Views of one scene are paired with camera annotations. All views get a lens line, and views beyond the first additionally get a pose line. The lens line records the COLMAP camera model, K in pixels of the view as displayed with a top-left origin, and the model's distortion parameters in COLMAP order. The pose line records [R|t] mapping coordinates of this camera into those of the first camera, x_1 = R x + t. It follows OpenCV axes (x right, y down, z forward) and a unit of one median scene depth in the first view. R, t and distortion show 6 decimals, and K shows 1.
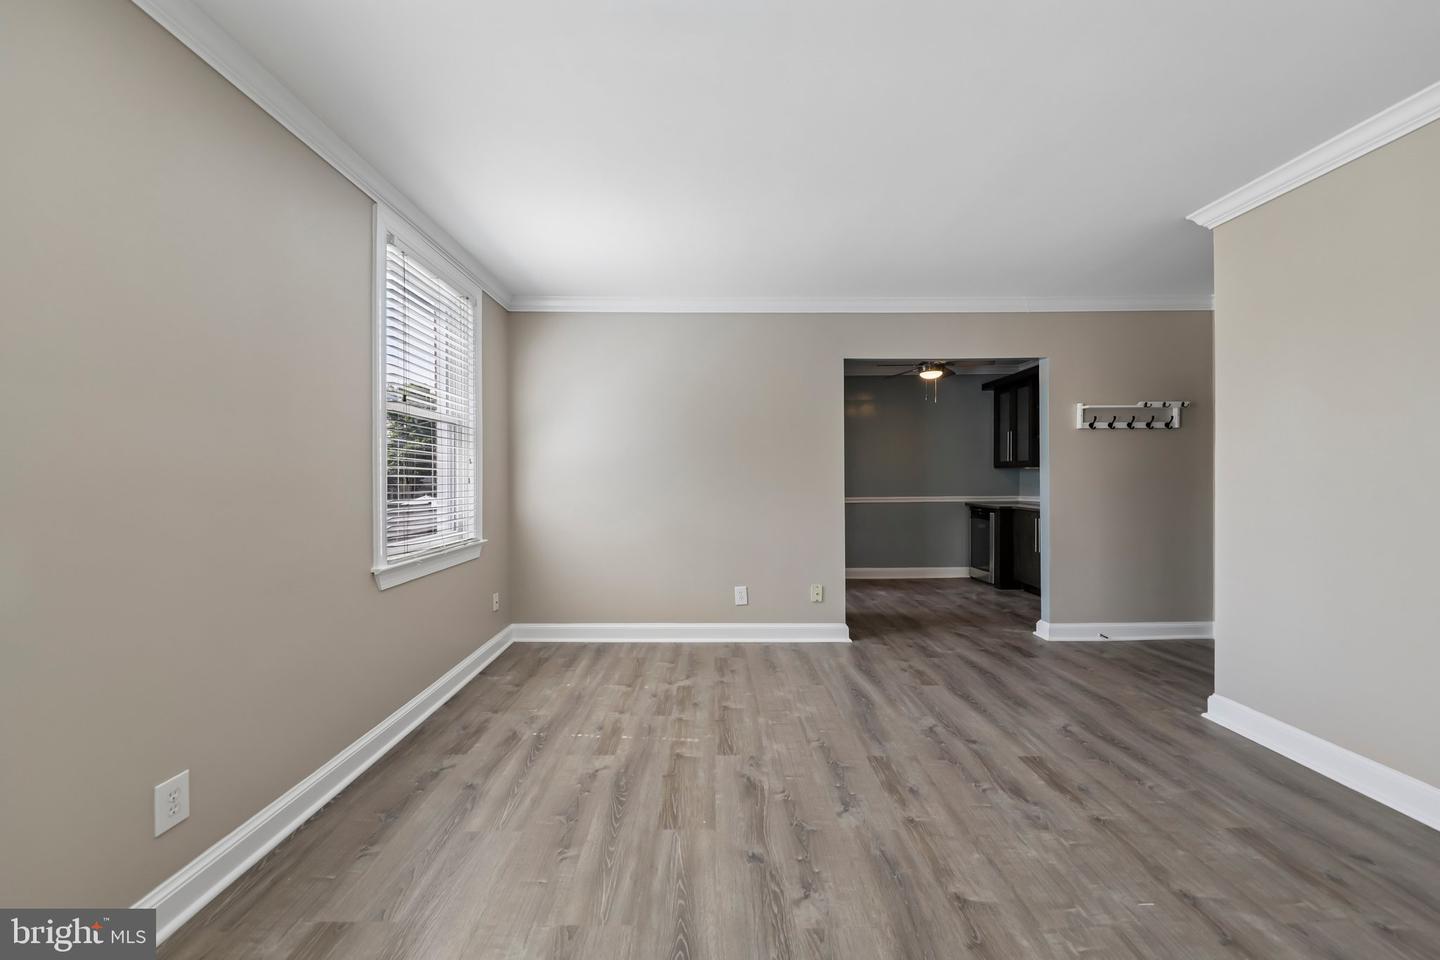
lens RADIAL K [[505.3, 0, 714.9], [0, 505.3, 476.3], [0, 0, 1]] dist [0.014322, -0.000223]
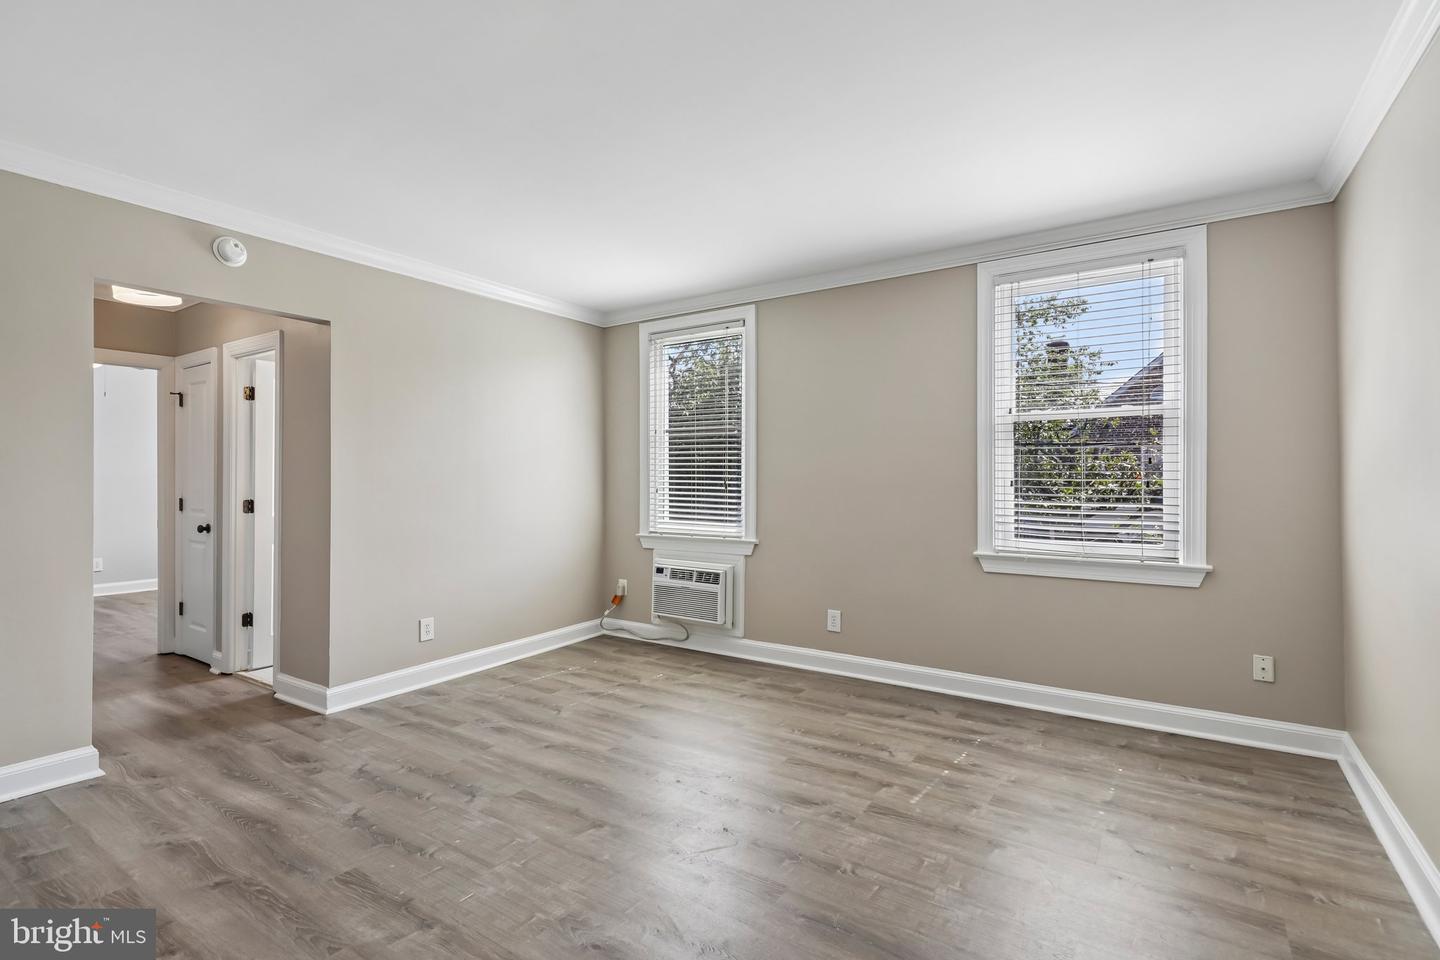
lens RADIAL K [[684.7, 0, 718.2], [0, 684.7, 476.4], [0, 0, 1]] dist [0.001713, -0.000708]
pose [[-0.560855, -0.004588, -0.827901, 0.801740], [-0.002512, 0.999989, -0.003840, 0.002114], [0.827910, -0.000074, -0.560861, 1.033433]]
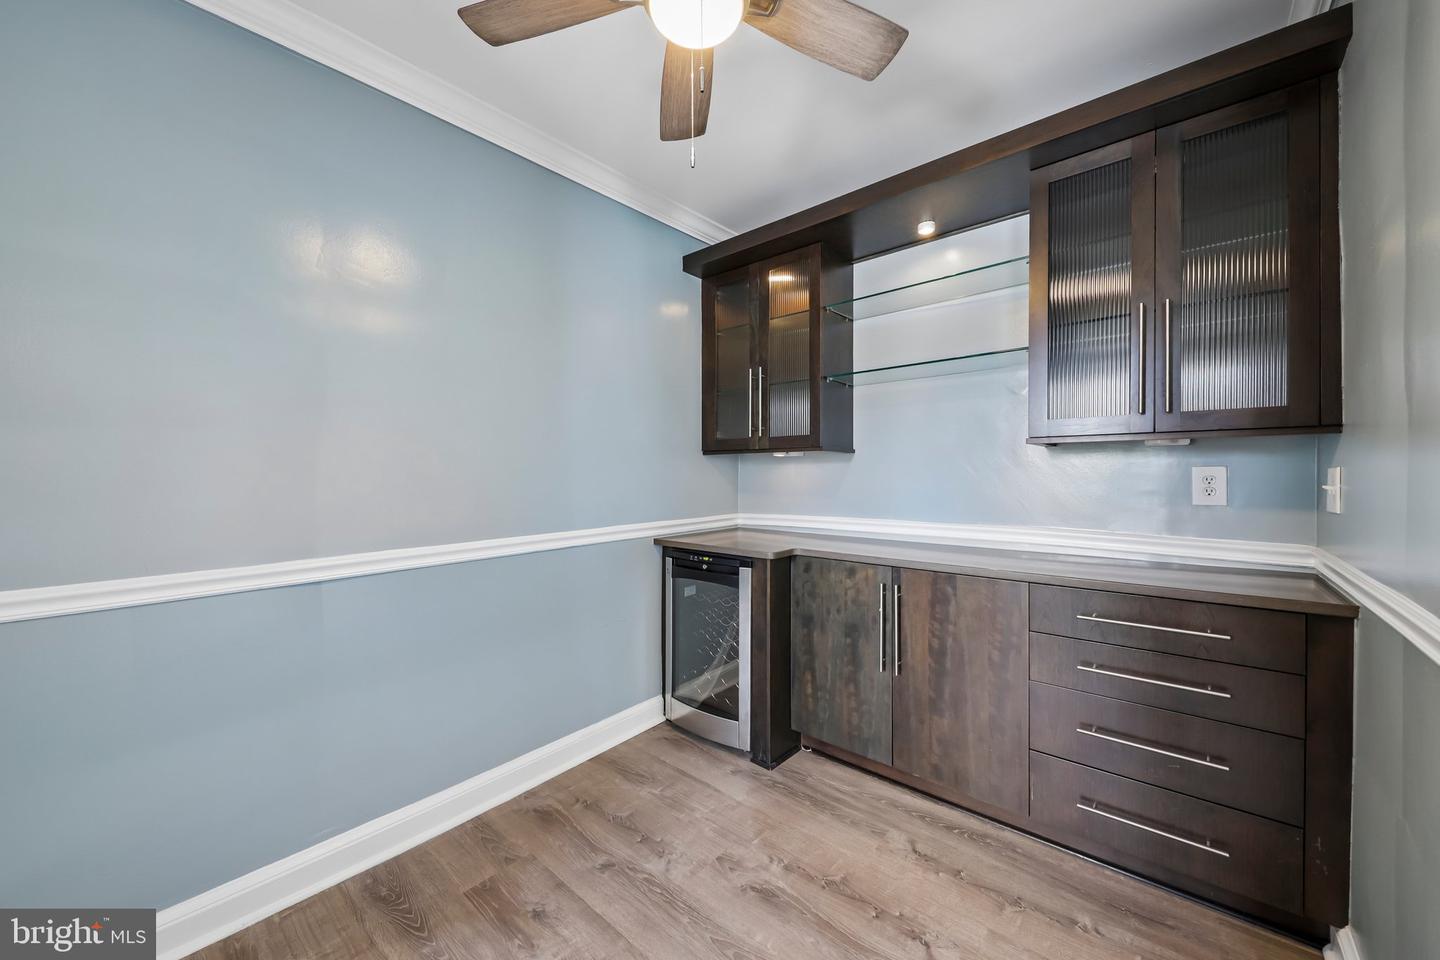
lens RADIAL K [[536.2, 0, 719.0], [0, 536.2, 472.4], [0, 0, 1]] dist [-0.000488, -0.000090]
pose [[0.658675, -0.003151, 0.752421, 0.415821], [0.003660, 0.999993, 0.000984, -0.001479], [-0.752419, 0.002106, 0.658682, 1.361317]]
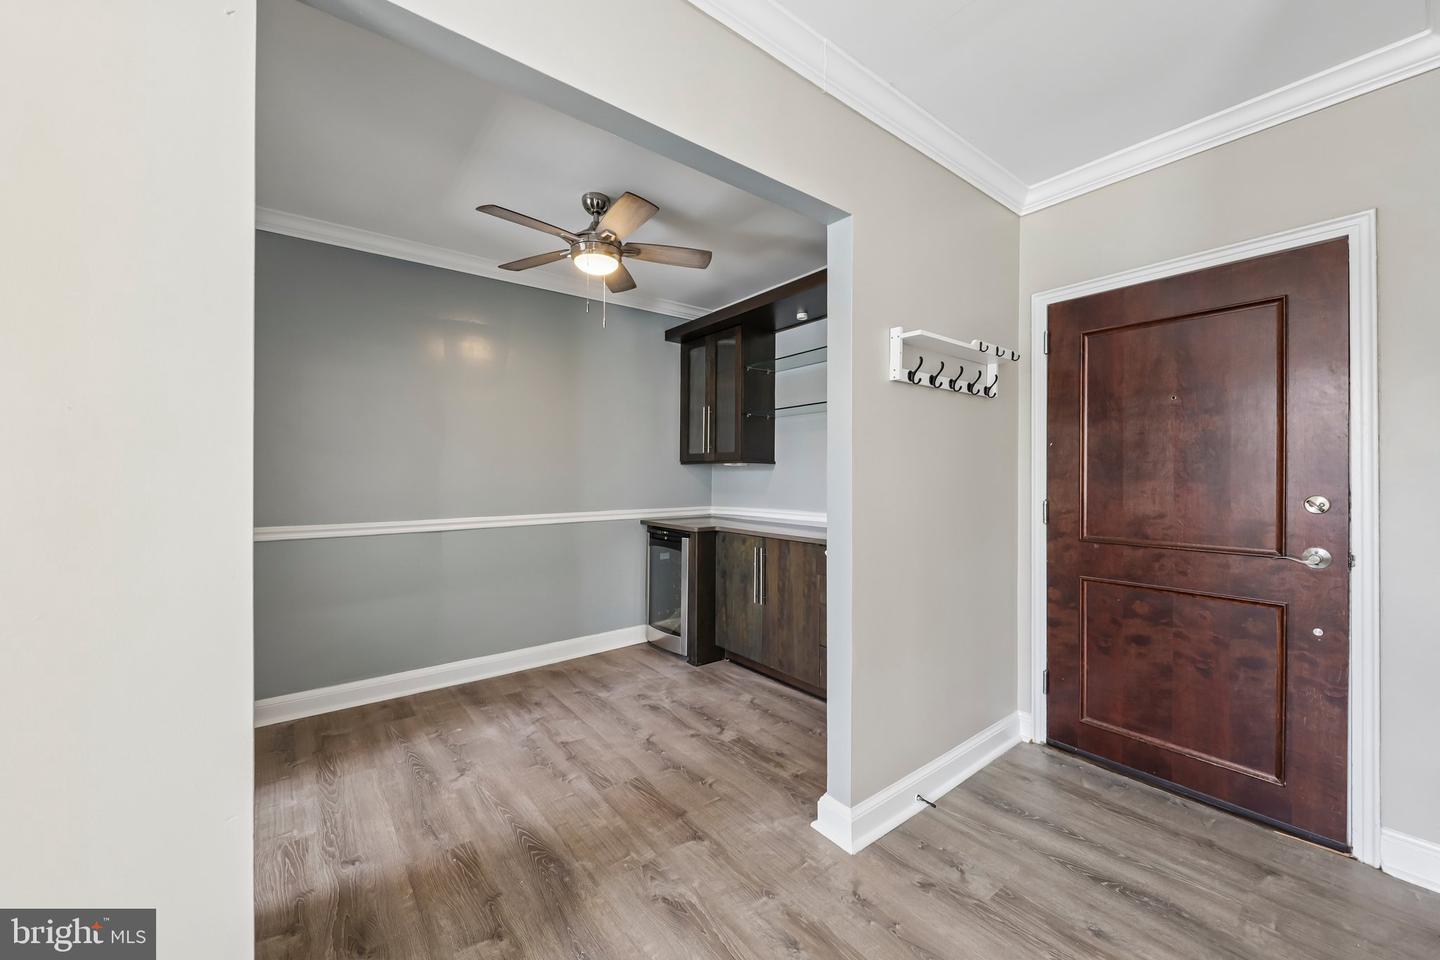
lens RADIAL K [[544.5, 0, 722.9], [0, 544.5, 470.7], [0, 0, 1]] dist [-0.001025, -0.000080]
pose [[0.785497, 0.010446, 0.618777, 0.332241], [-0.005747, 0.999938, -0.009585, -0.003172], [-0.618838, 0.003973, 0.785508, 0.851035]]
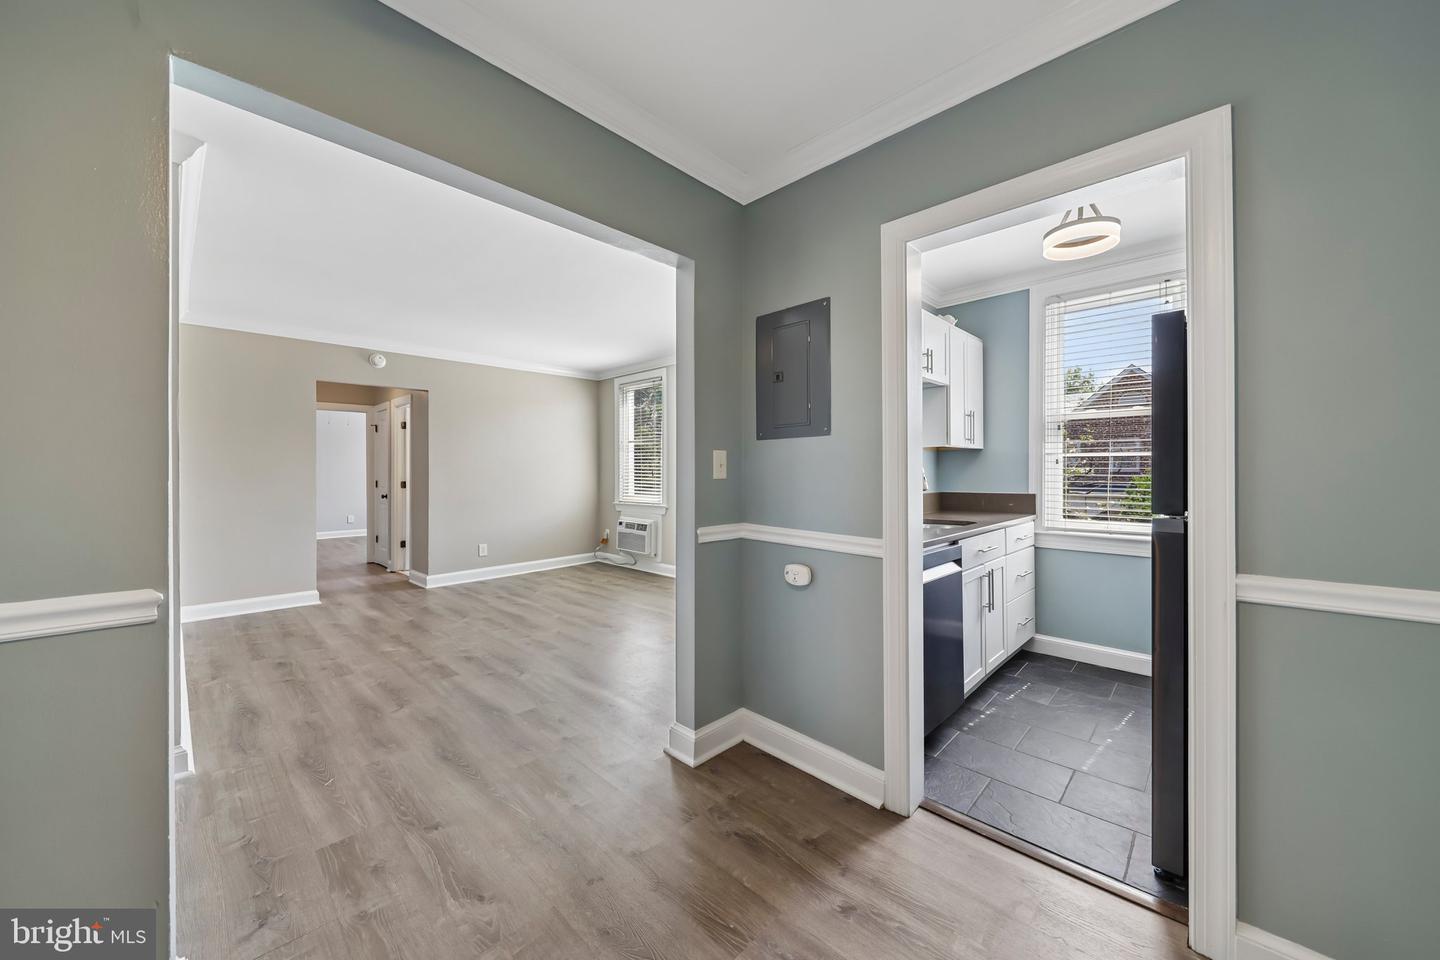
lens RADIAL K [[536.2, 0, 719.0], [0, 536.2, 472.4], [0, 0, 1]] dist [-0.000488, -0.000090]
pose [[-0.700810, 0.003516, -0.713340, 0.809134], [-0.000162, 0.999987, 0.005089, 0.000721], [0.713348, 0.003682, -0.700800, 1.791731]]
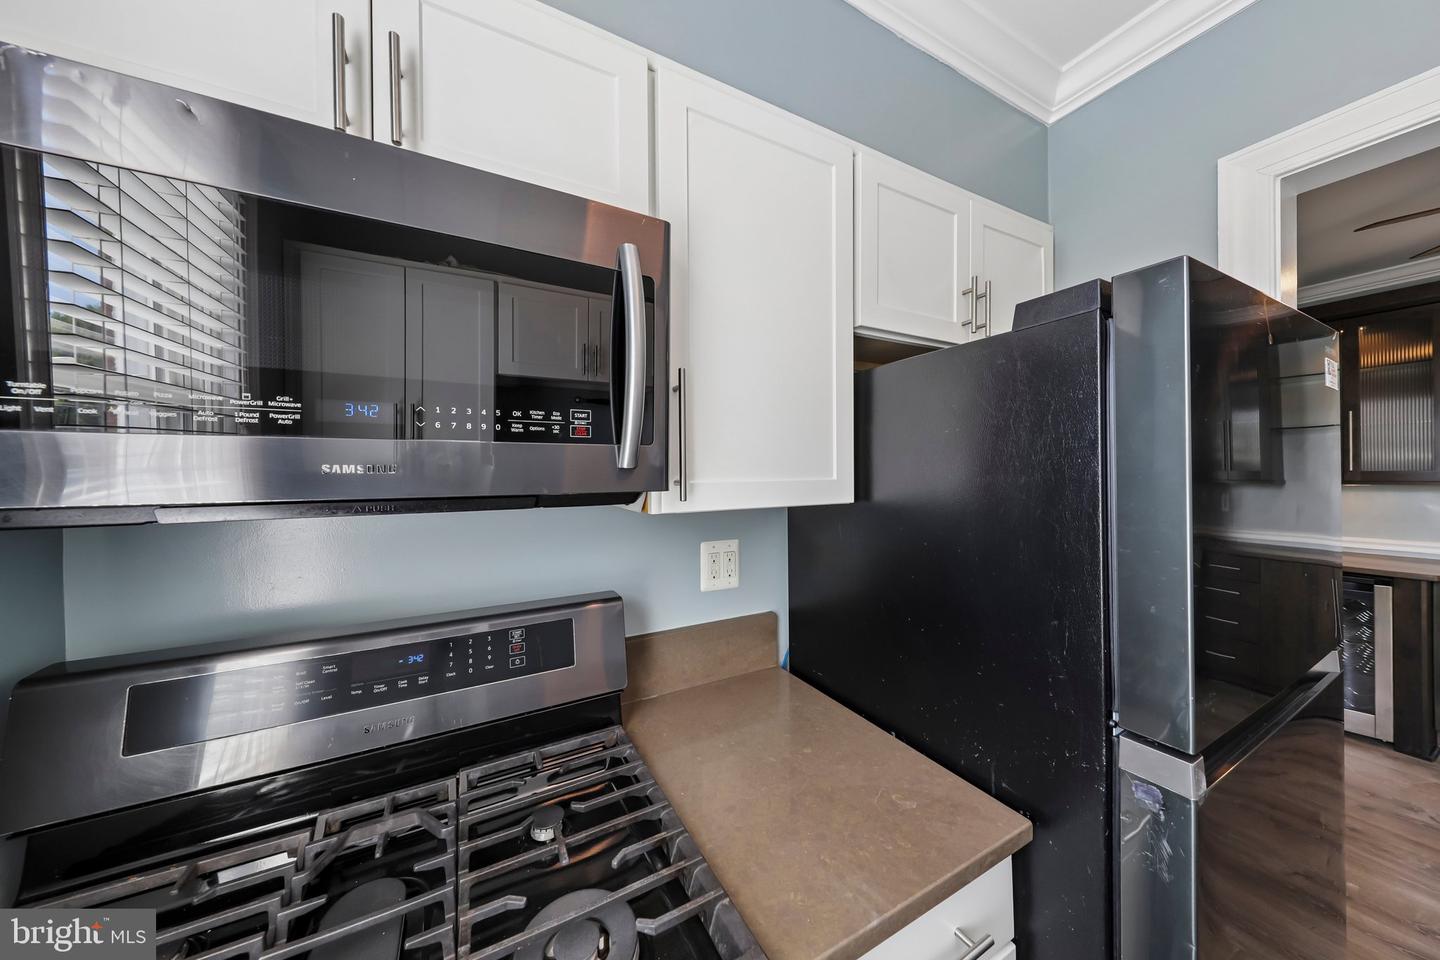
lens RADIAL K [[456.1, 0, 718.9], [0, 456.1, 469.9], [0, 0, 1]] dist [0.000190, -0.000004]
pose [[0.888720, 0.000214, 0.458451, -0.309045], [0.002387, 0.999984, -0.005094, -0.056727], [-0.458445, 0.005622, 0.888705, 1.656595]]
